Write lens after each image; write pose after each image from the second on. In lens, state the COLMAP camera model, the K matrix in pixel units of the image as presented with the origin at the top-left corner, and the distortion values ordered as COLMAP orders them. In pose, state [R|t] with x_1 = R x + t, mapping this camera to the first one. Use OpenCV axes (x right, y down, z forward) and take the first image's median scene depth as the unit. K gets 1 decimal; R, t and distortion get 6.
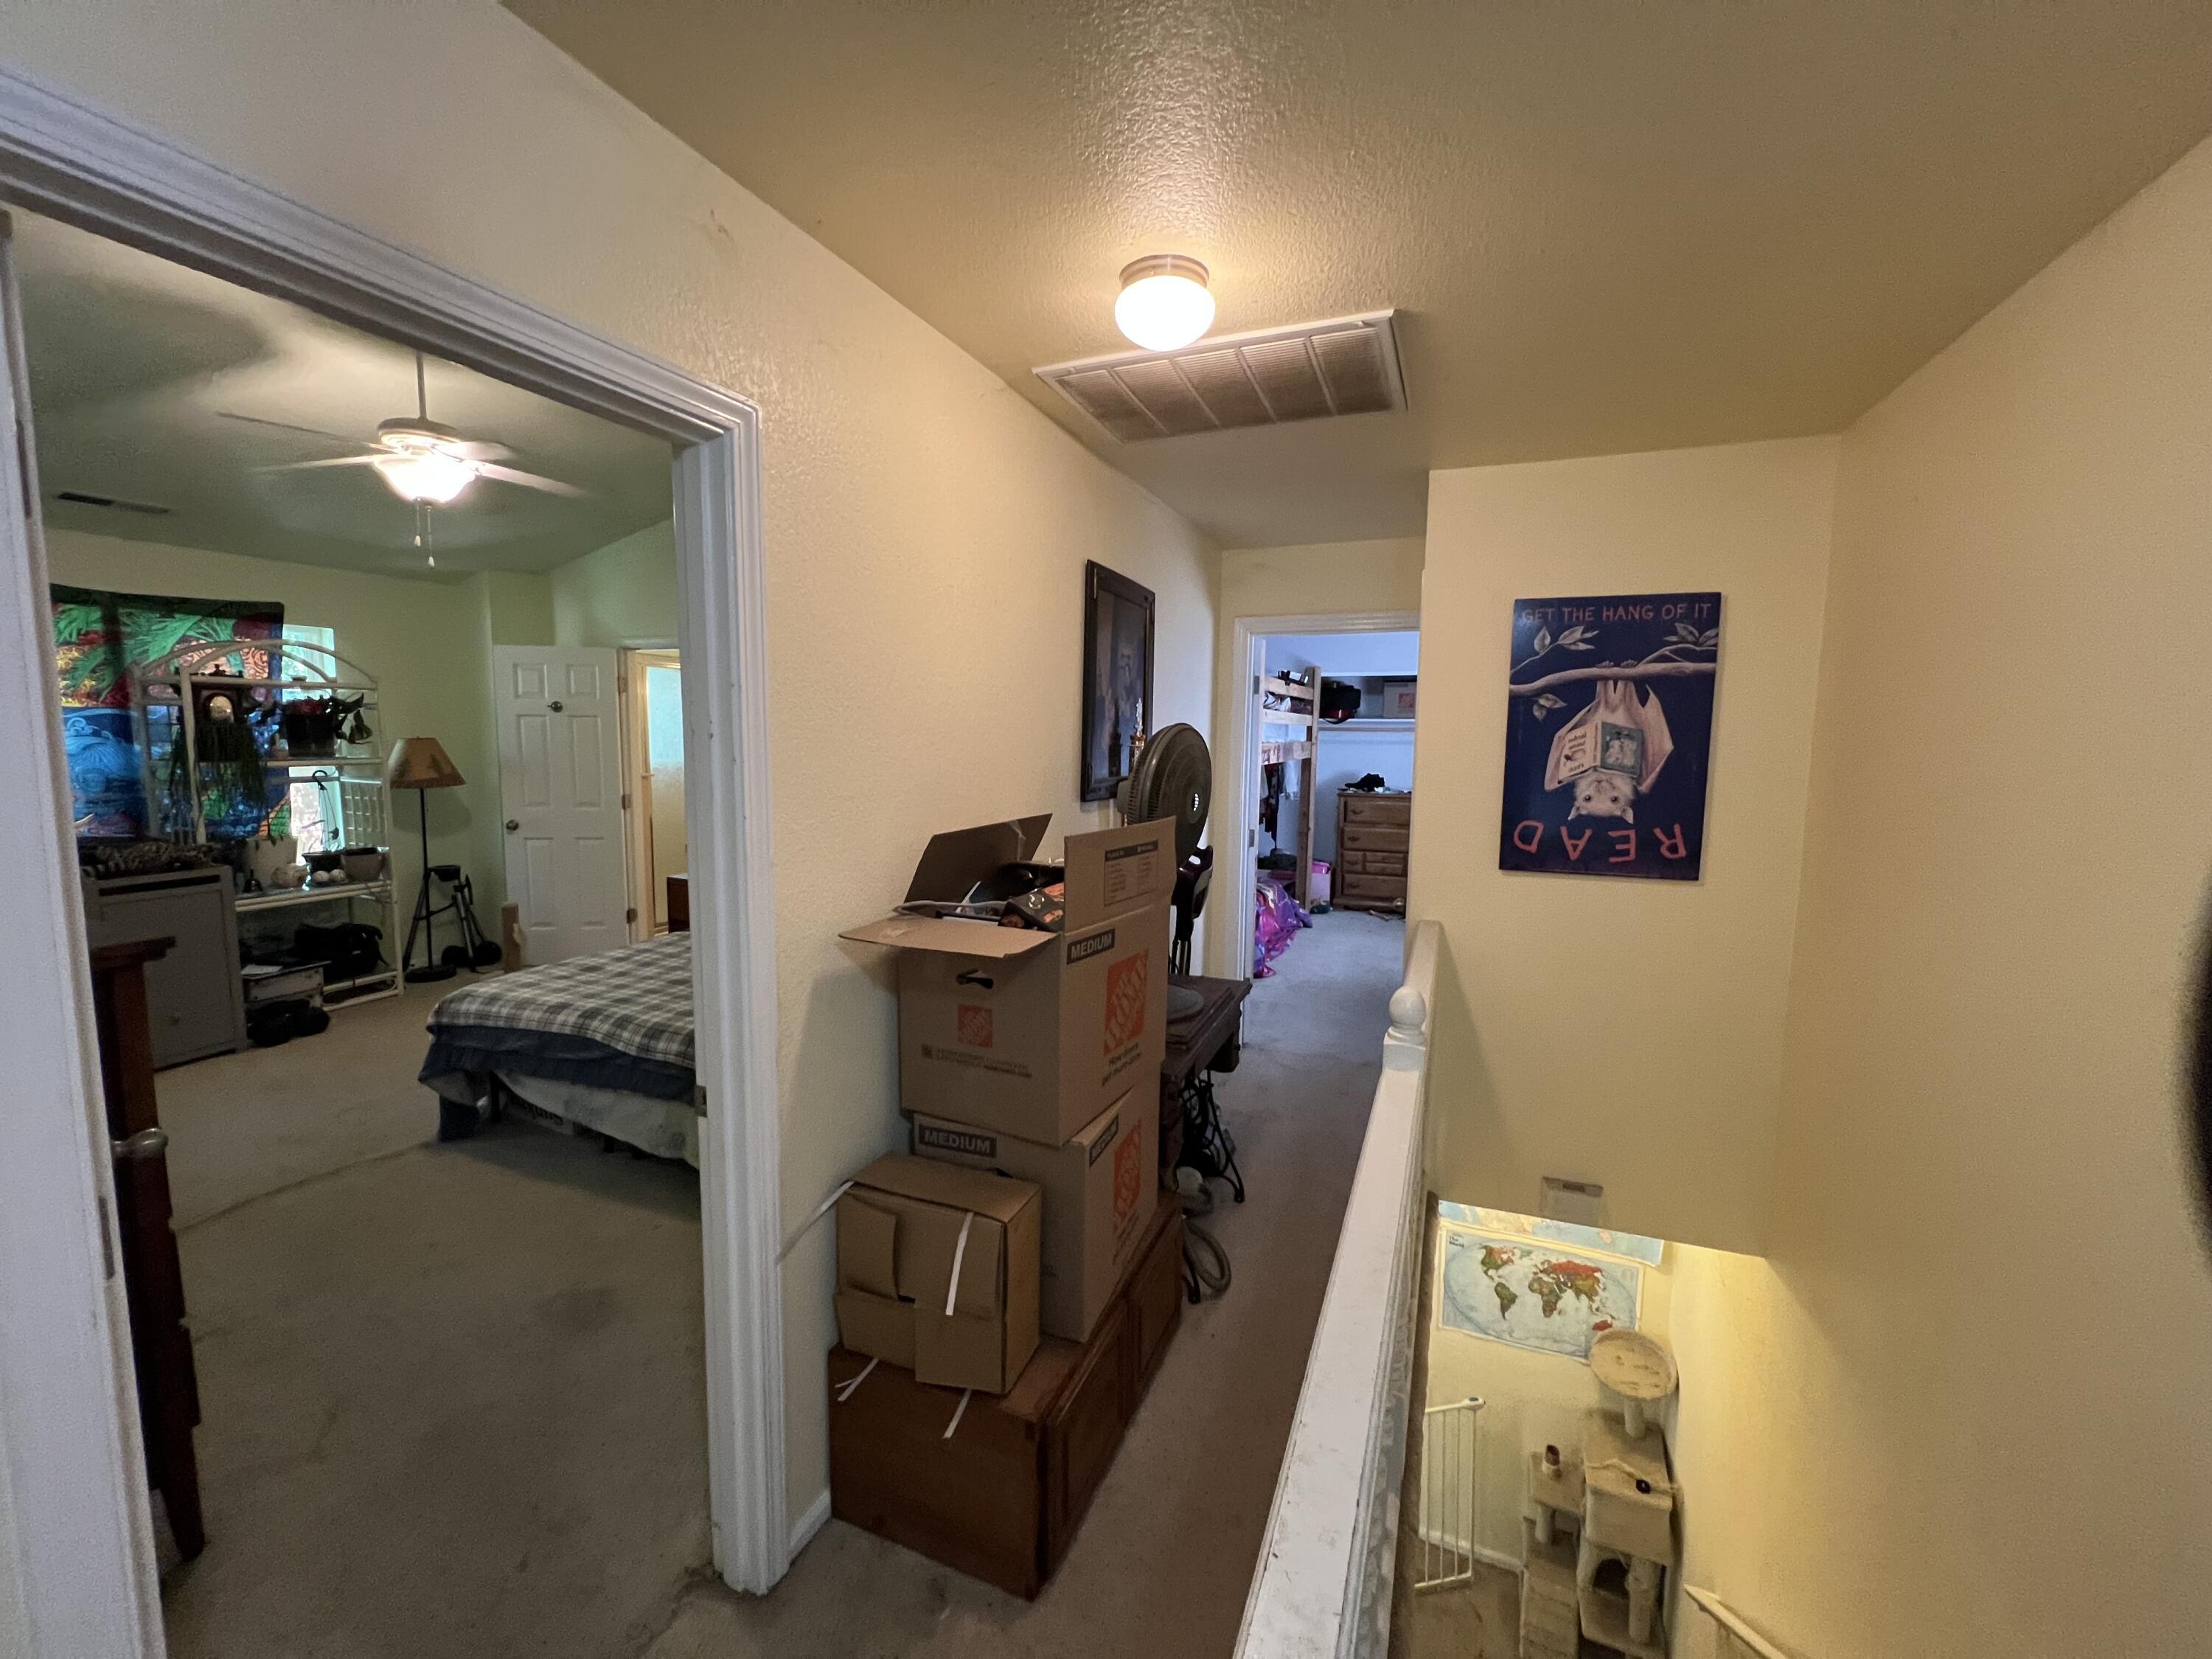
lens RADIAL K [[894.6, 0, 1110.0], [0, 894.6, 822.0], [0, 0, 1]] dist [0.001076, 0.000178]
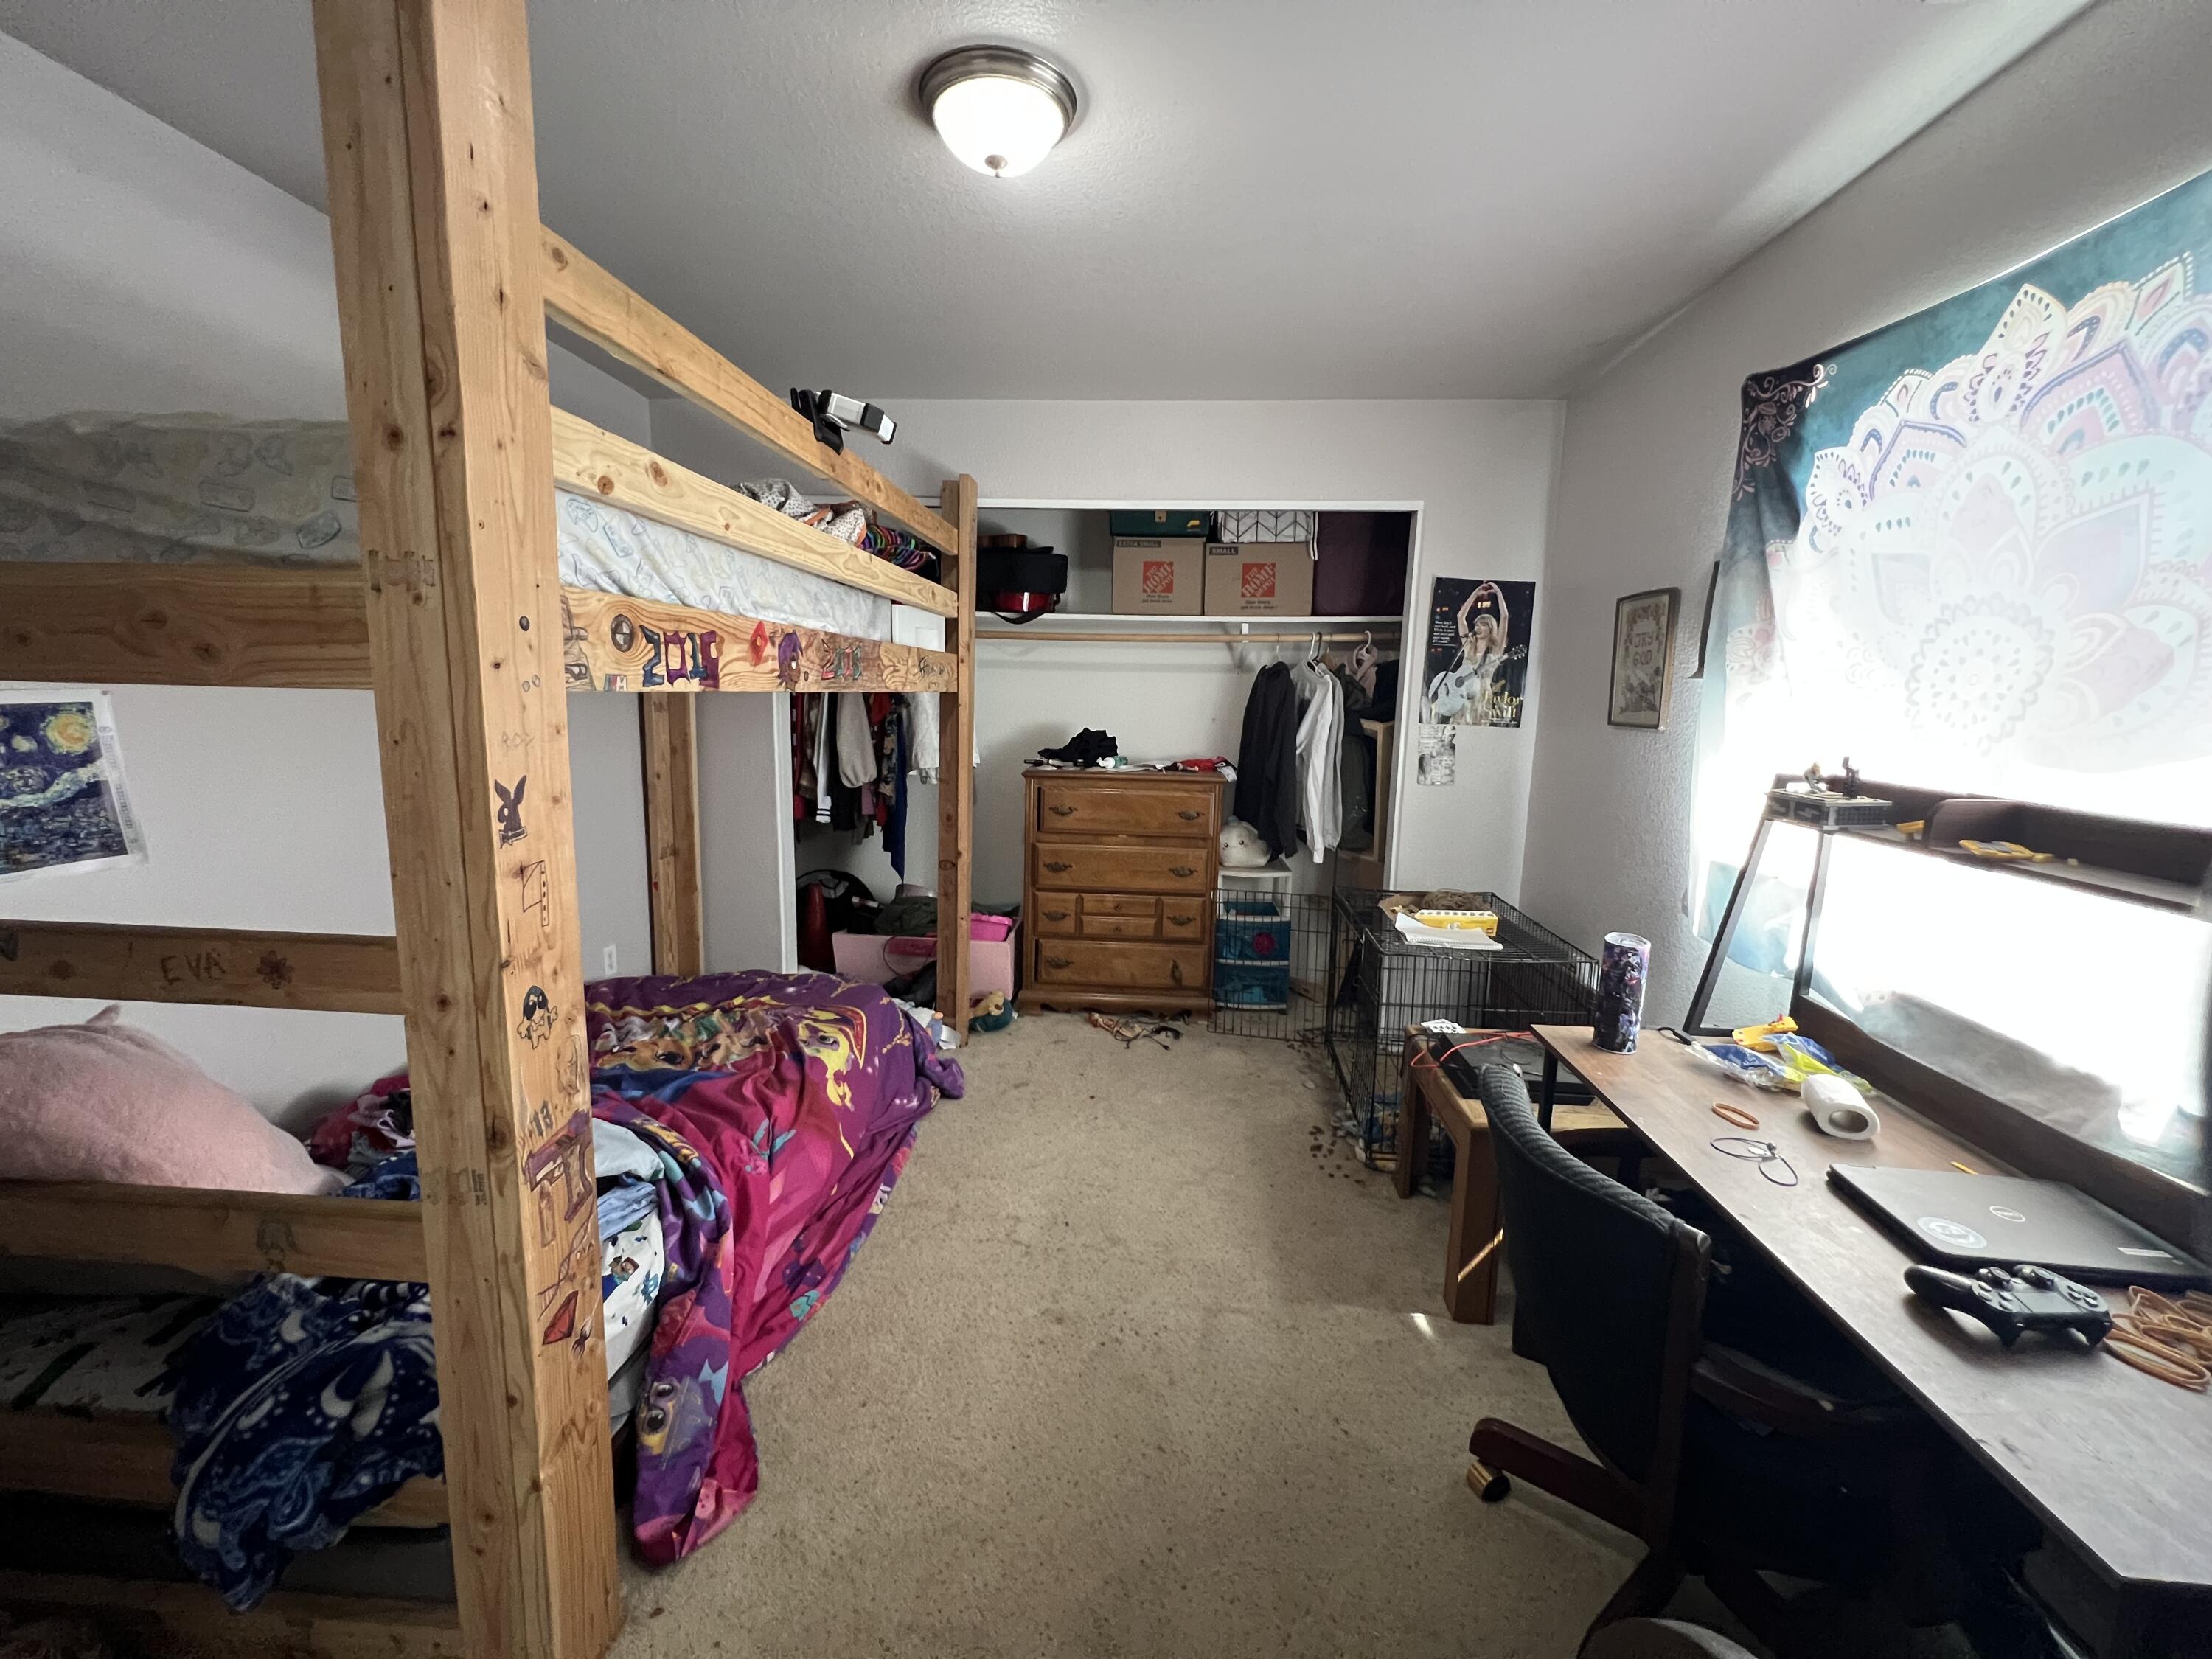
lens RADIAL K [[894.6, 0, 1108.5], [0, 894.6, 823.9], [0, 0, 1]] dist [0.001076, 0.000178]
pose [[0.954755, -0.026894, 0.296174, 0.158247], [0.012002, 0.998576, 0.051986, -0.028502], [-0.297151, -0.046079, 0.953718, 0.539769]]
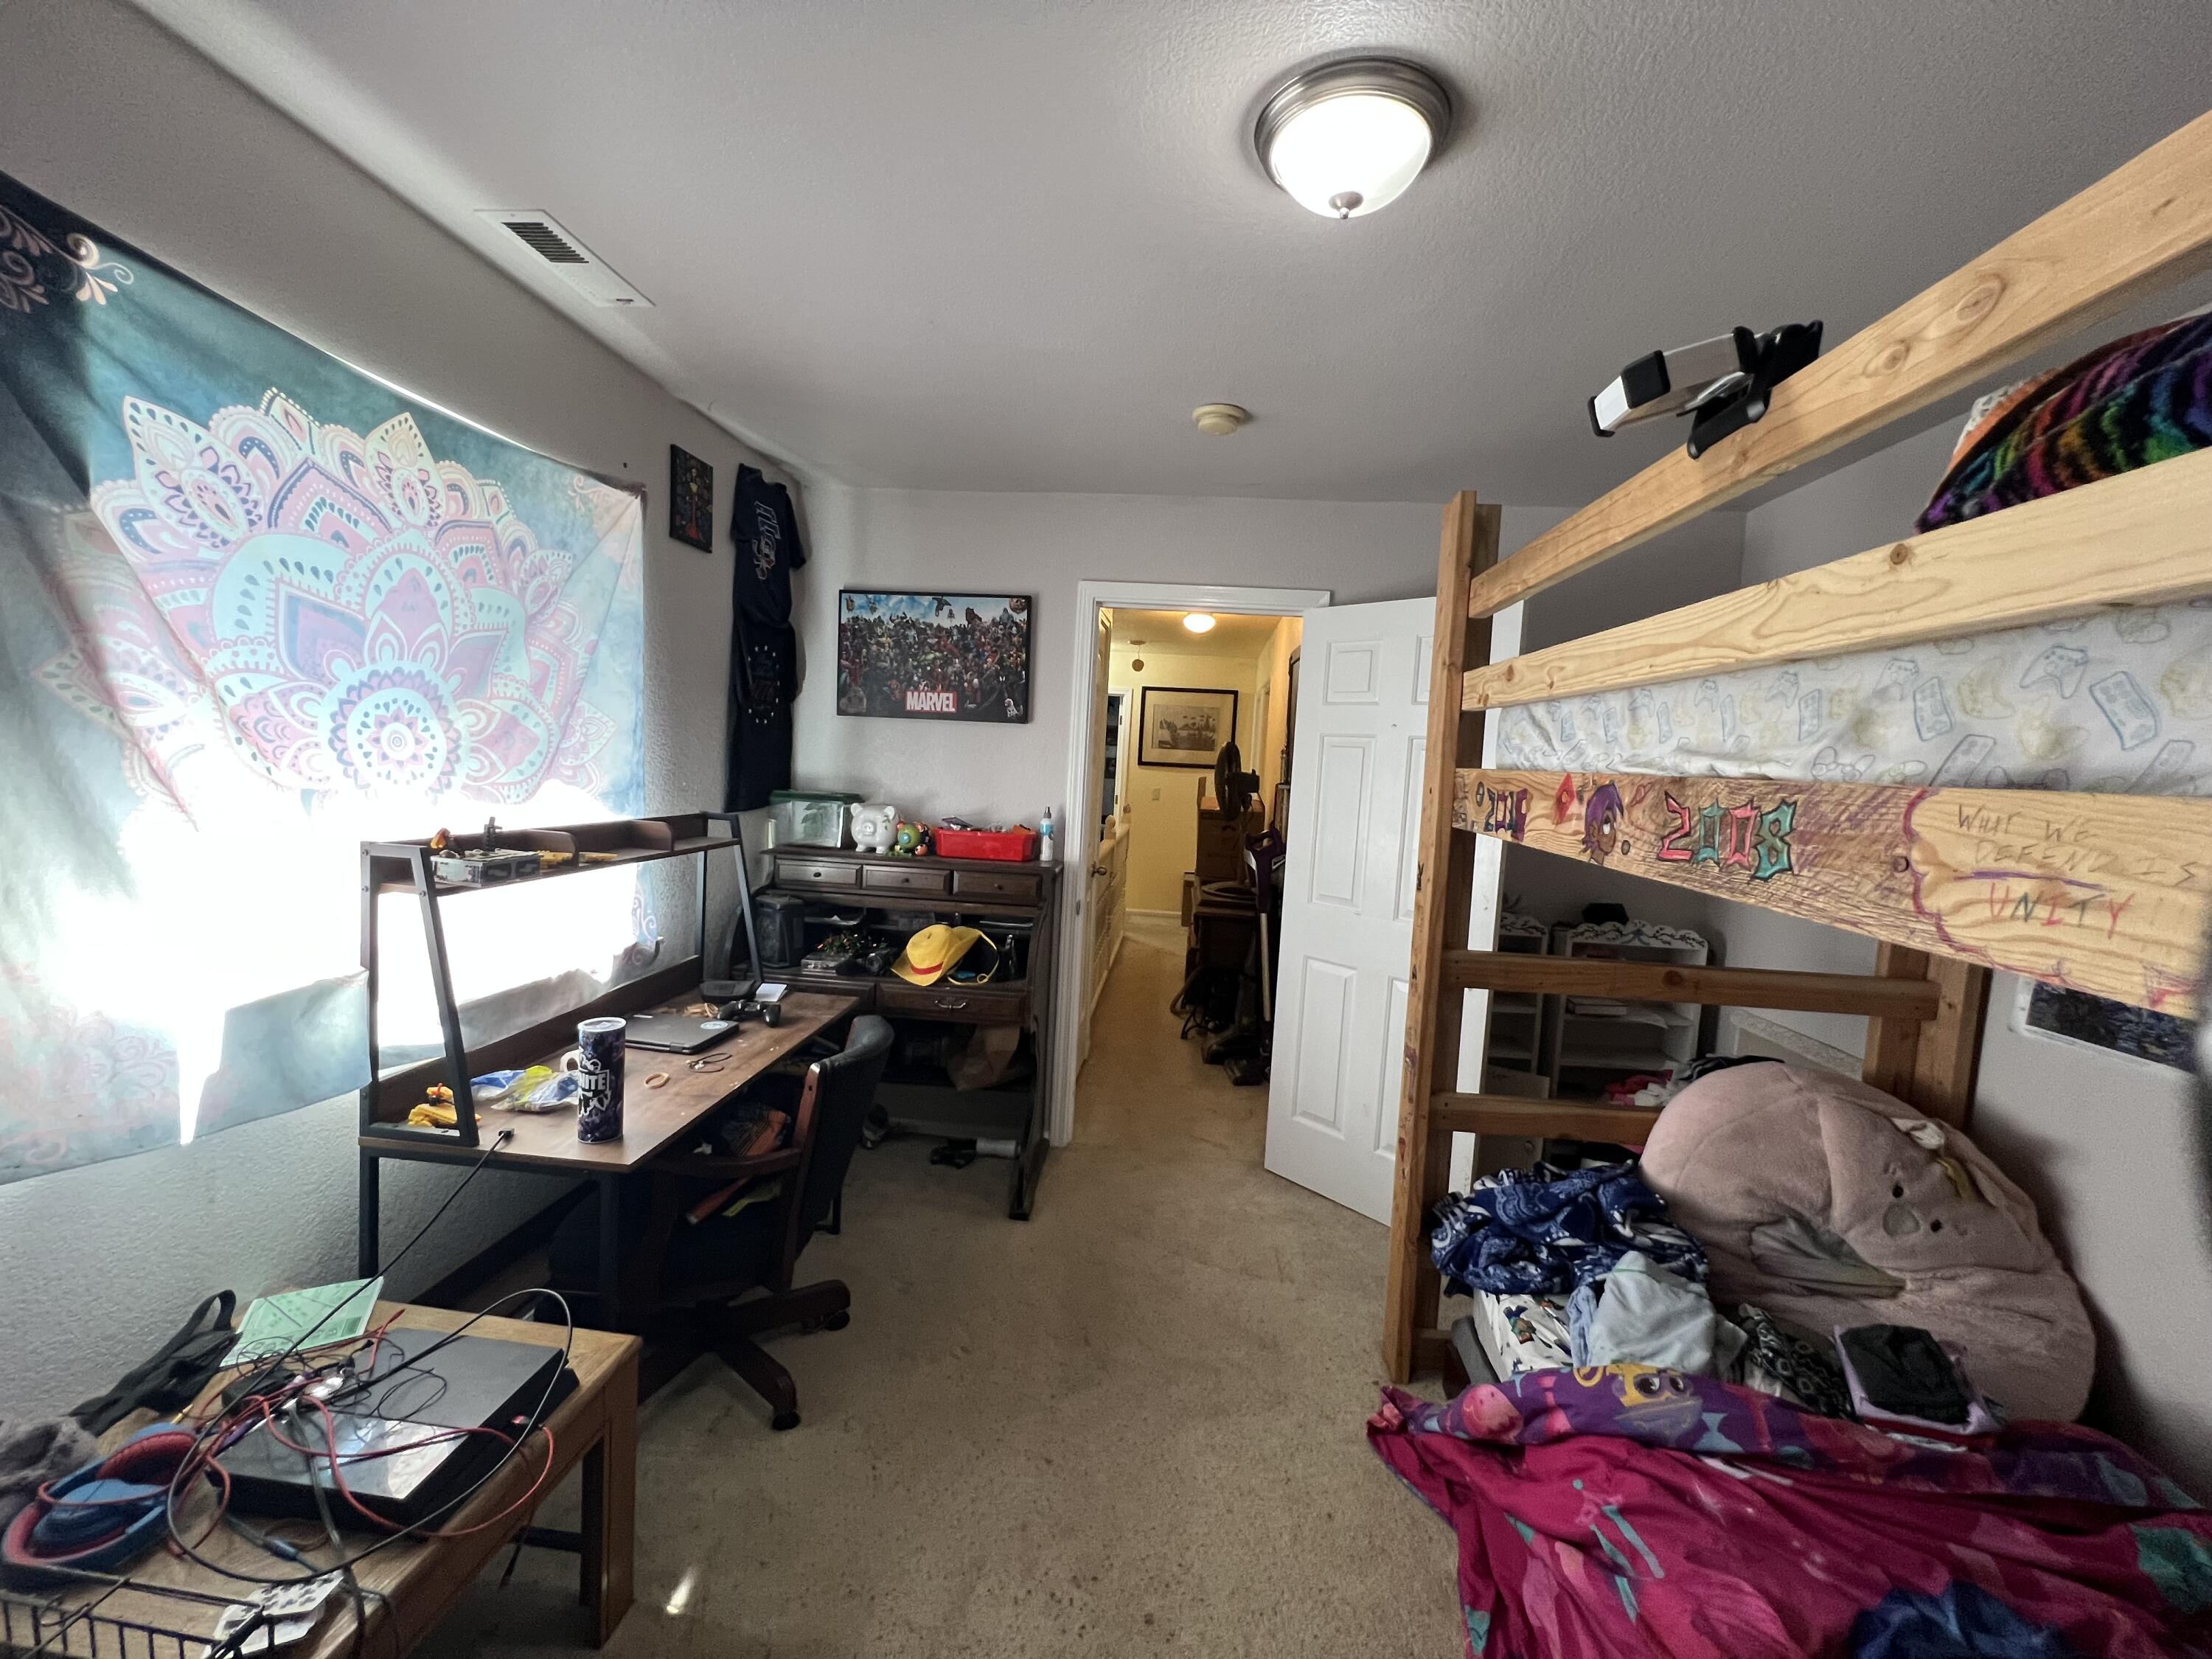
lens RADIAL K [[894.6, 0, 1101.9], [0, 894.6, 822.7], [0, 0, 1]] dist [0.001076, 0.000178]
pose [[-0.959524, -0.038242, -0.279019, 0.345001], [-0.089326, 0.980908, 0.172742, -0.104519], [0.267086, 0.190674, -0.944621, 1.099492]]
